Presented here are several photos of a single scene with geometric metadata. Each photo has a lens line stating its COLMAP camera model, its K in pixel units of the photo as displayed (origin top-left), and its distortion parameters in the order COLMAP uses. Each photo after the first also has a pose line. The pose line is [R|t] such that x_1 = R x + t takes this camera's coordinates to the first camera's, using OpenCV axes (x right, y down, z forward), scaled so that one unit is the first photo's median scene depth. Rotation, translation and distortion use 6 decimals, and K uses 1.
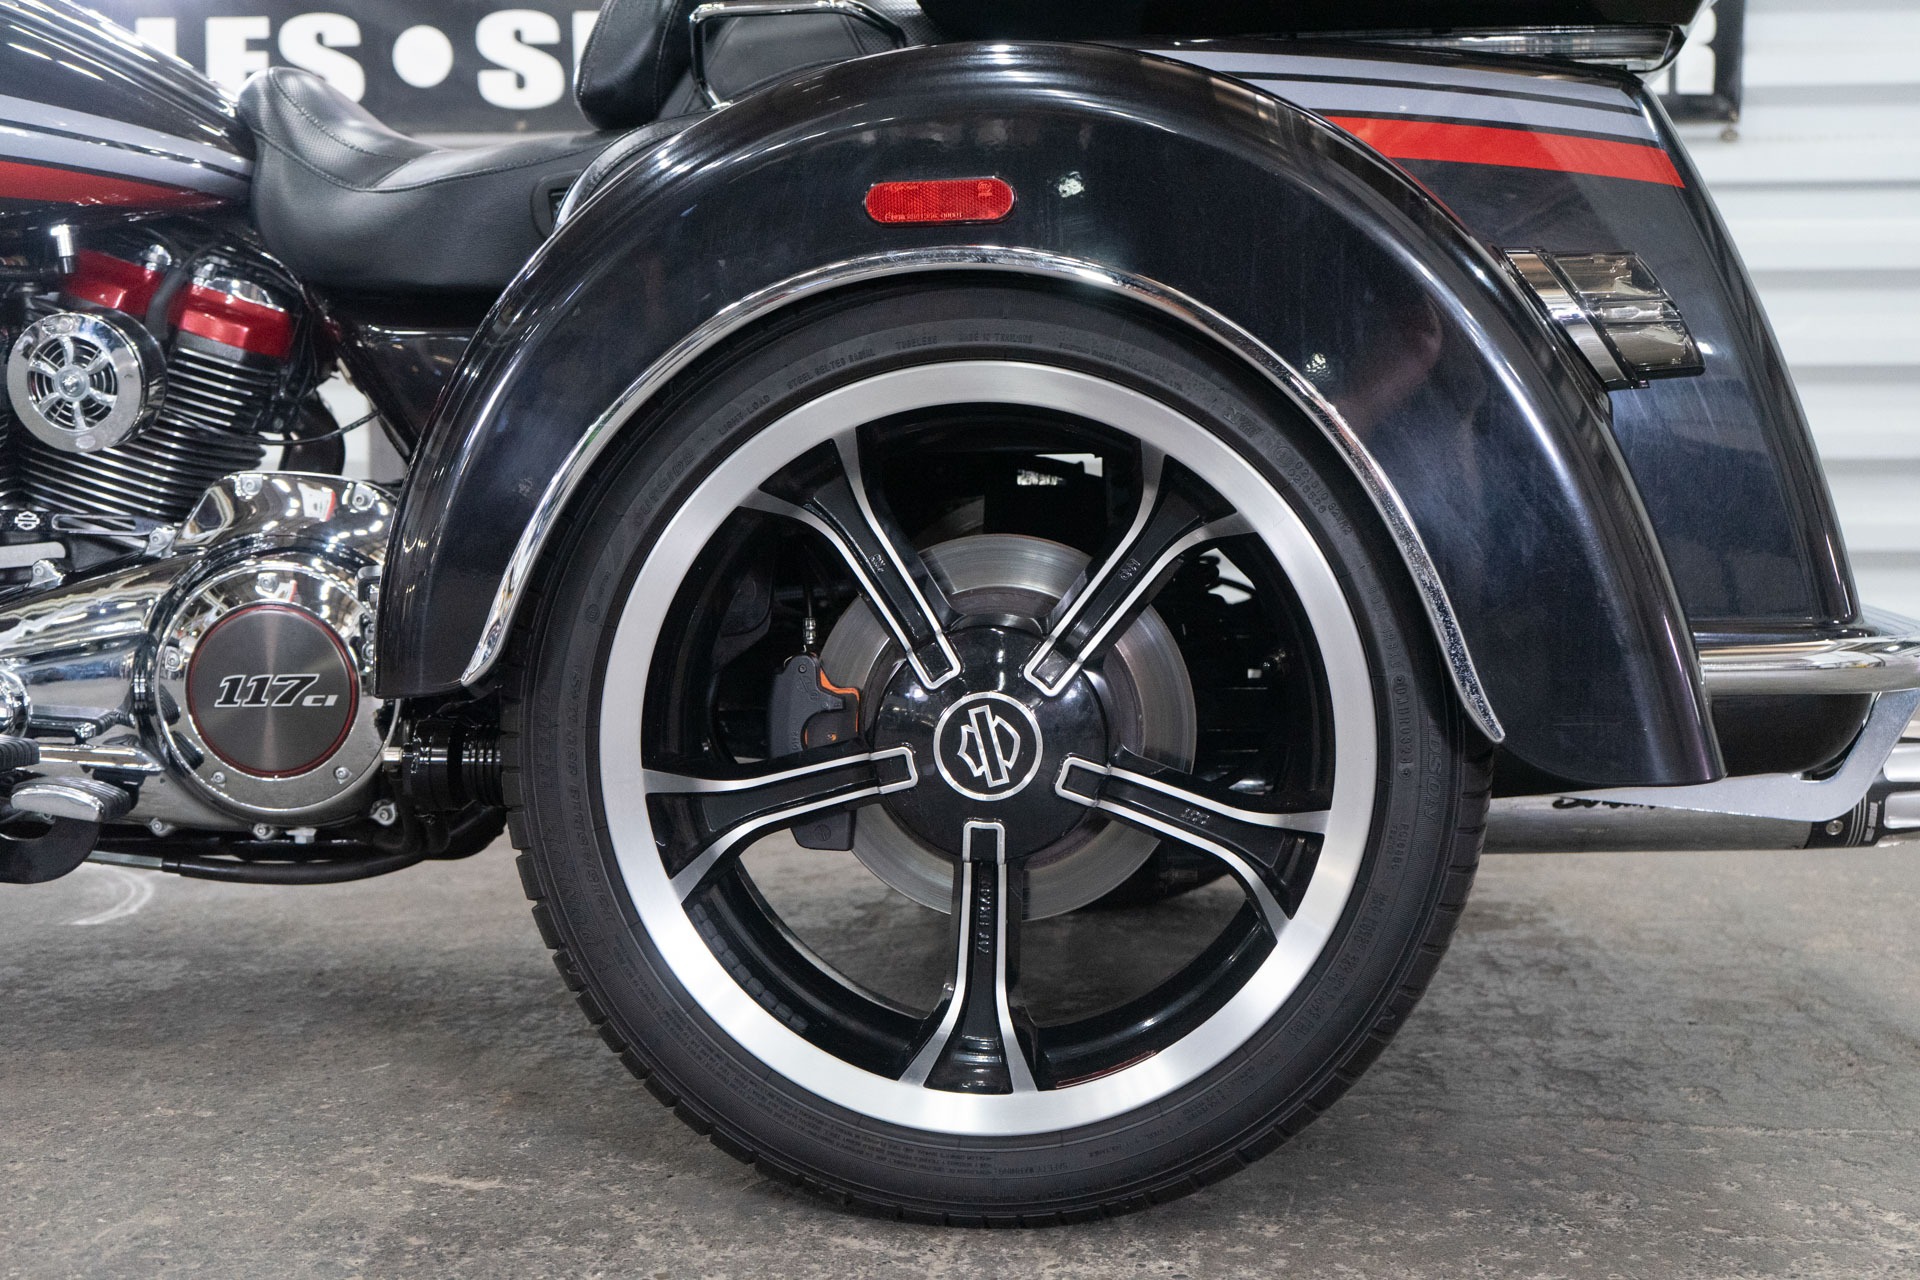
lens RADIAL K [[2510.7, 0, 960.0], [0, 2510.7, 640.0], [0, 0, 1]] dist [0.009401, 0.011175]
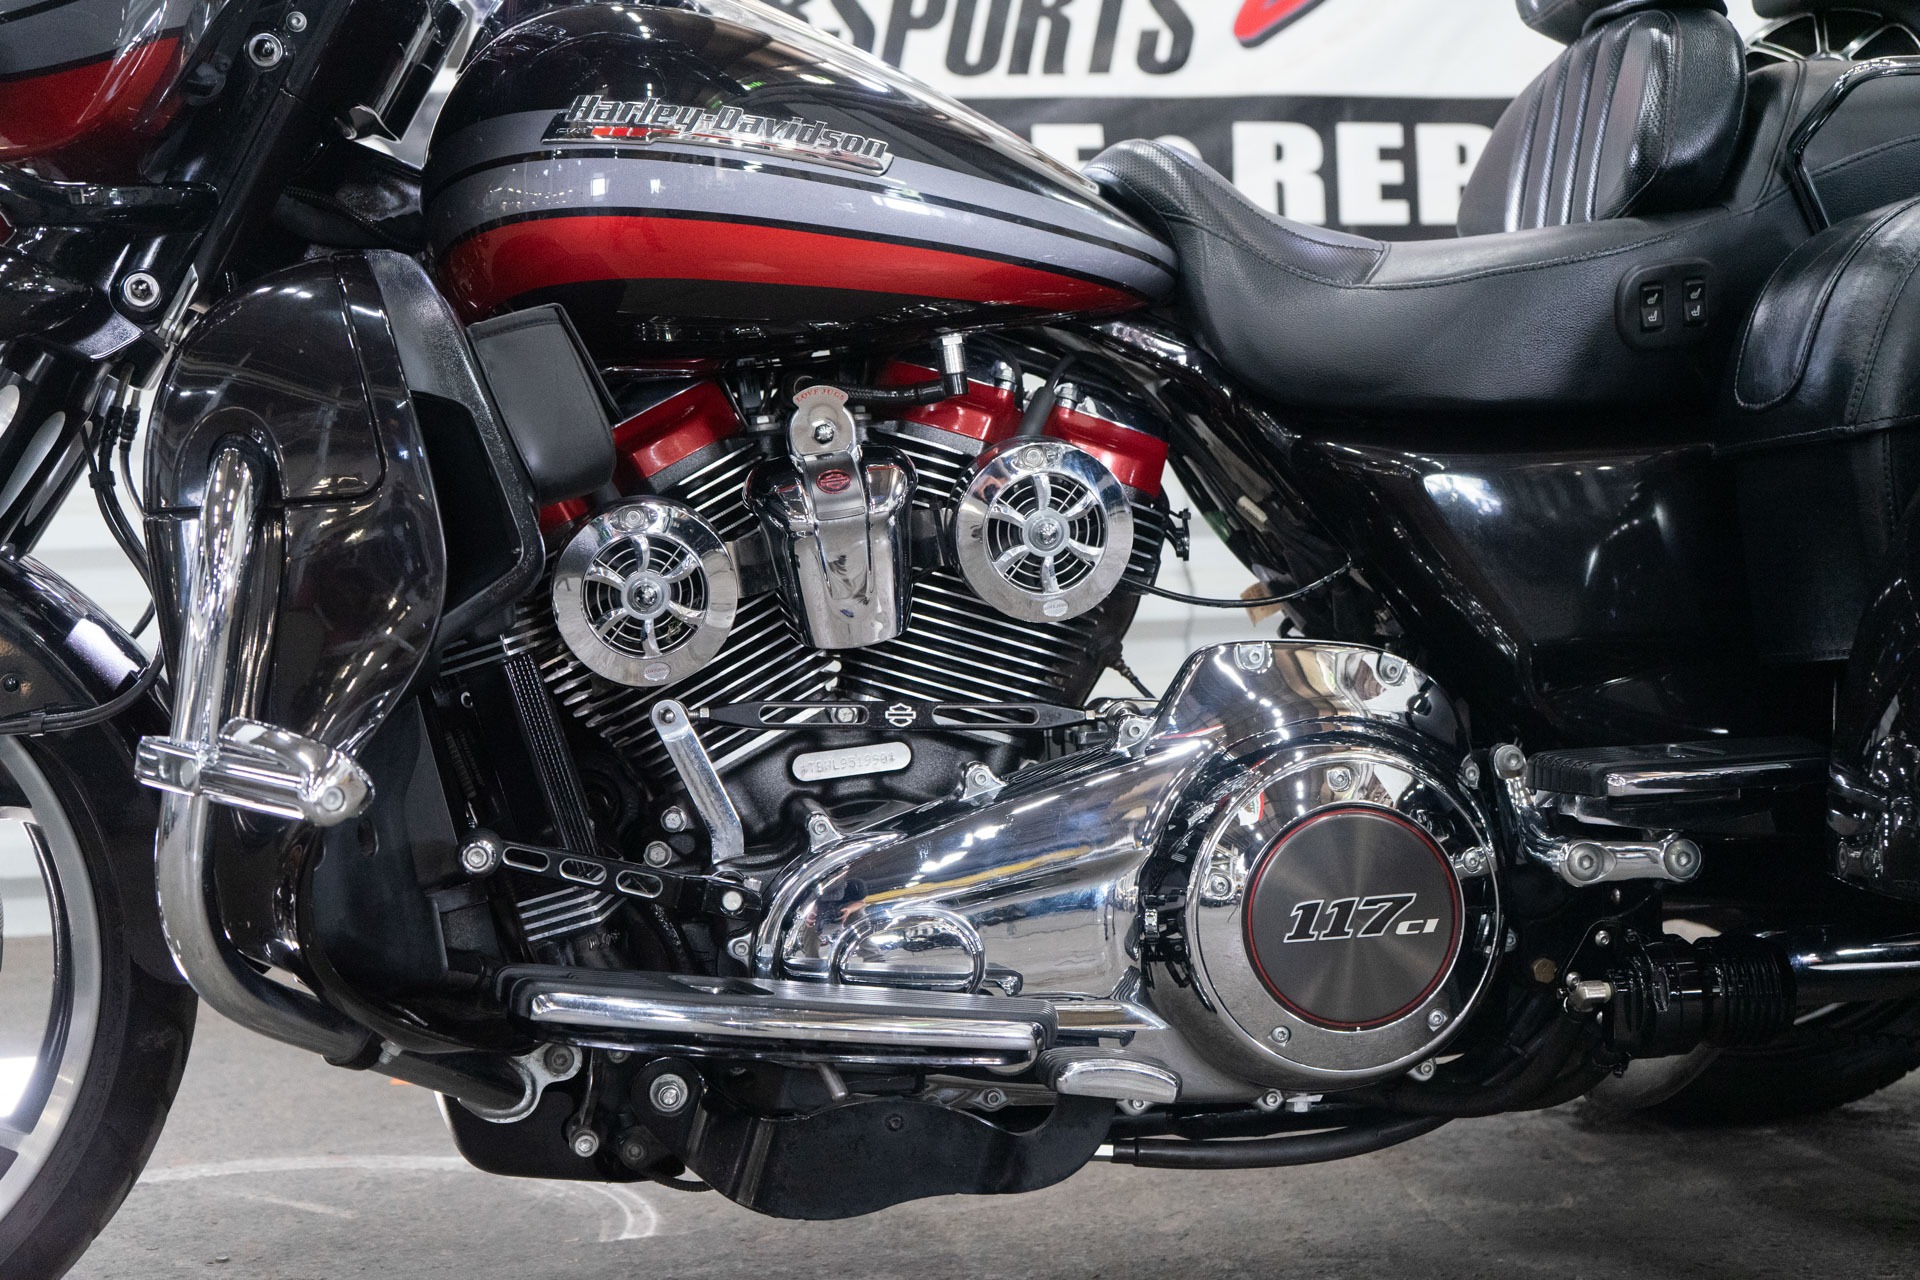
lens RADIAL K [[2630.9, 0, 960.0], [0, 2630.9, 640.0], [0, 0, 1]] dist [0.025369, 0.038991]
pose [[0.969137, -0.033072, 0.244294, -0.649987], [0.049154, 0.996986, -0.060027, -0.025076], [-0.241572, 0.070182, 0.967842, 0.255795]]
